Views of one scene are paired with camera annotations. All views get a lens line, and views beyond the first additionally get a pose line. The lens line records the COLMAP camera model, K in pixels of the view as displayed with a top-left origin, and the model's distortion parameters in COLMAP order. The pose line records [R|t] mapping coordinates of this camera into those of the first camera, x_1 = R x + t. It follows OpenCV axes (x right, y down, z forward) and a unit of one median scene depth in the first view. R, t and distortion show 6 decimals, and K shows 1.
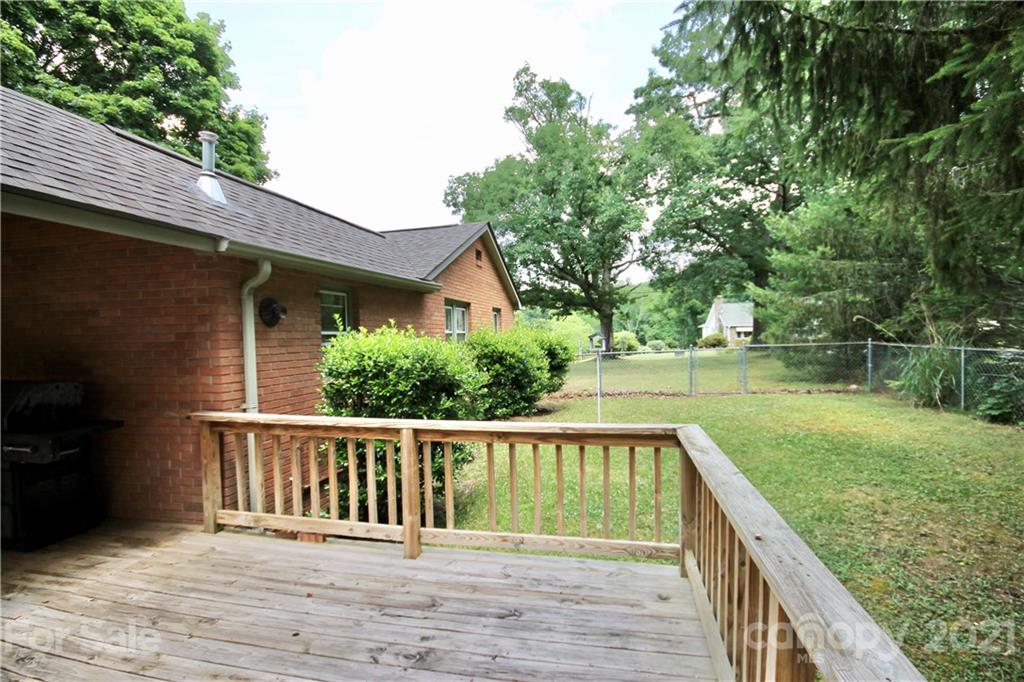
lens RADIAL K [[477.8, 0, 515.8], [0, 477.8, 350.0], [0, 0, 1]] dist [0.002019, -0.006563]
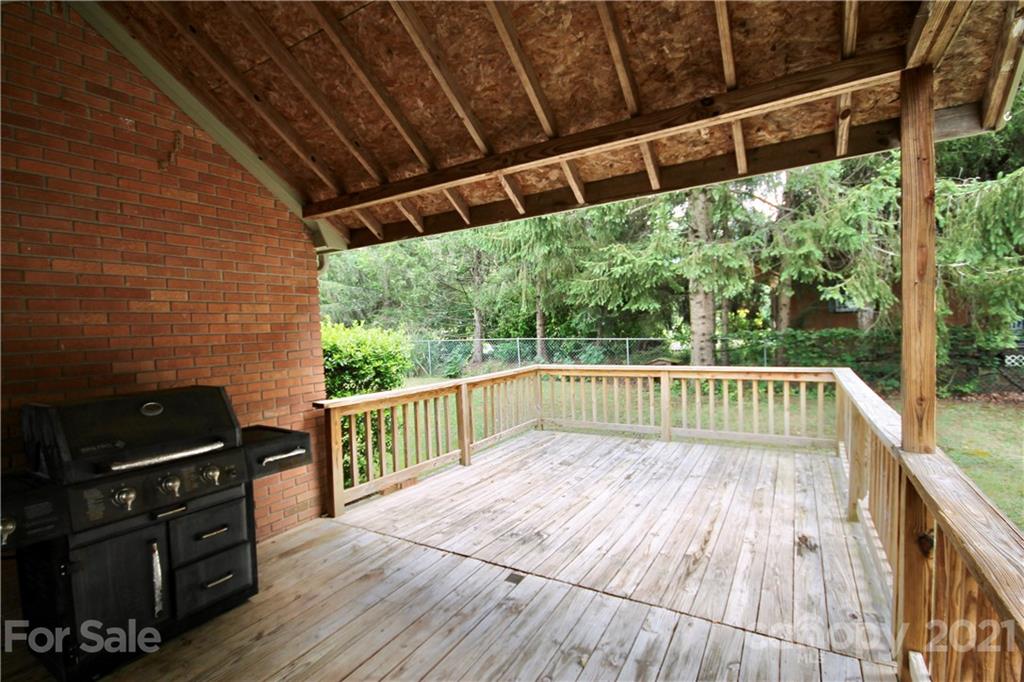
lens RADIAL K [[477.8, 0, 515.8], [0, 477.8, 350.0], [0, 0, 1]] dist [0.002019, -0.006563]
pose [[0.319882, -0.040857, 0.946576, -1.246247], [0.058390, 0.998021, 0.023346, 0.018073], [-0.945656, 0.047802, 0.321635, 0.239030]]
